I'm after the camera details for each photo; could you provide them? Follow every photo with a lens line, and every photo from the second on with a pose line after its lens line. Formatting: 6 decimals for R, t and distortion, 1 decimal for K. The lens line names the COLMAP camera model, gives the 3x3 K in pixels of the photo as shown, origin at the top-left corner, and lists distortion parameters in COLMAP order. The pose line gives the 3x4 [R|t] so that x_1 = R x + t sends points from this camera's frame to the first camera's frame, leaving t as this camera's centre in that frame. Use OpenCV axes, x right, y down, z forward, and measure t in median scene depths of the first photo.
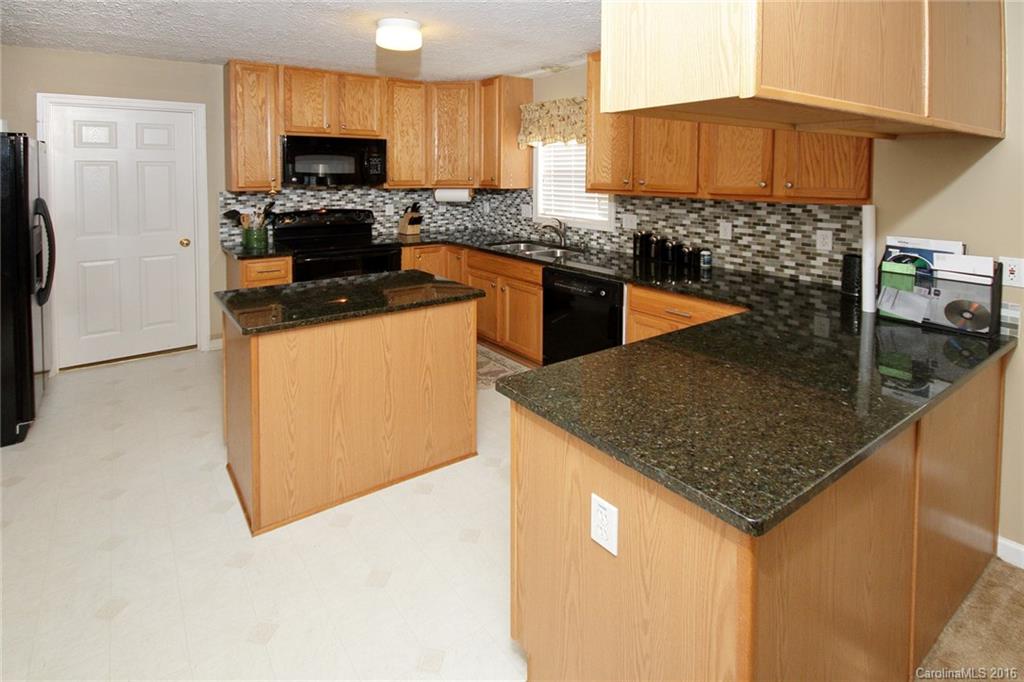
lens RADIAL K [[535.0, 0, 525.0], [0, 535.0, 235.8], [0, 0, 1]] dist [0.001688, -0.000012]
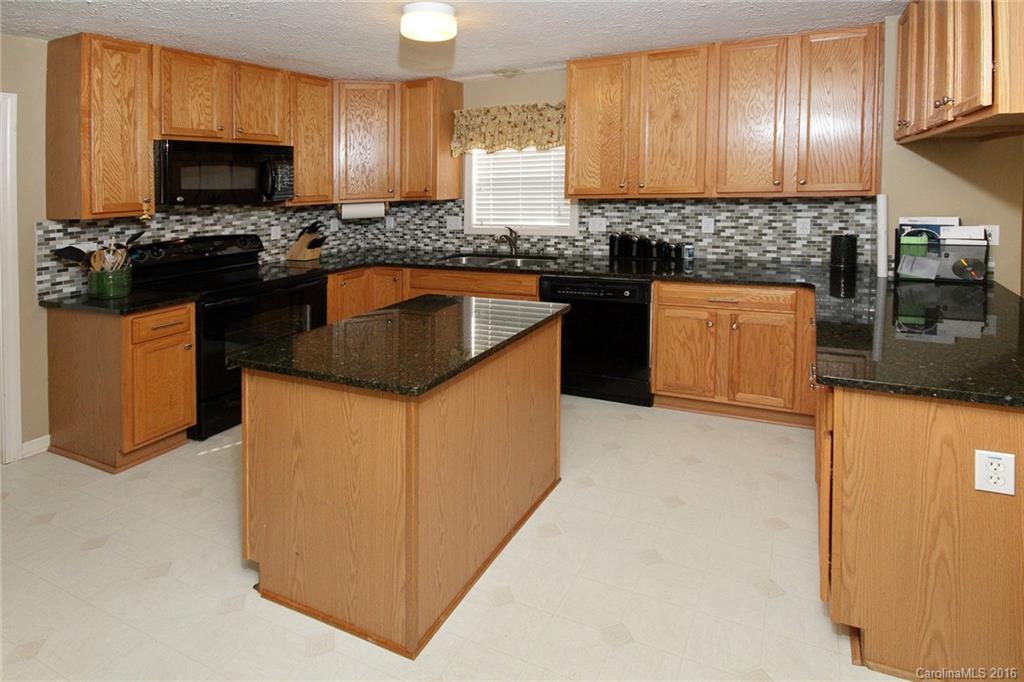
lens RADIAL K [[535.0, 0, 525.0], [0, 535.0, 235.8], [0, 0, 1]] dist [0.001688, -0.000012]
pose [[0.887718, -0.073291, 0.454516, -0.408582], [0.082868, 0.996560, -0.001153, -0.015635], [-0.452868, 0.038688, 0.890738, 0.138040]]
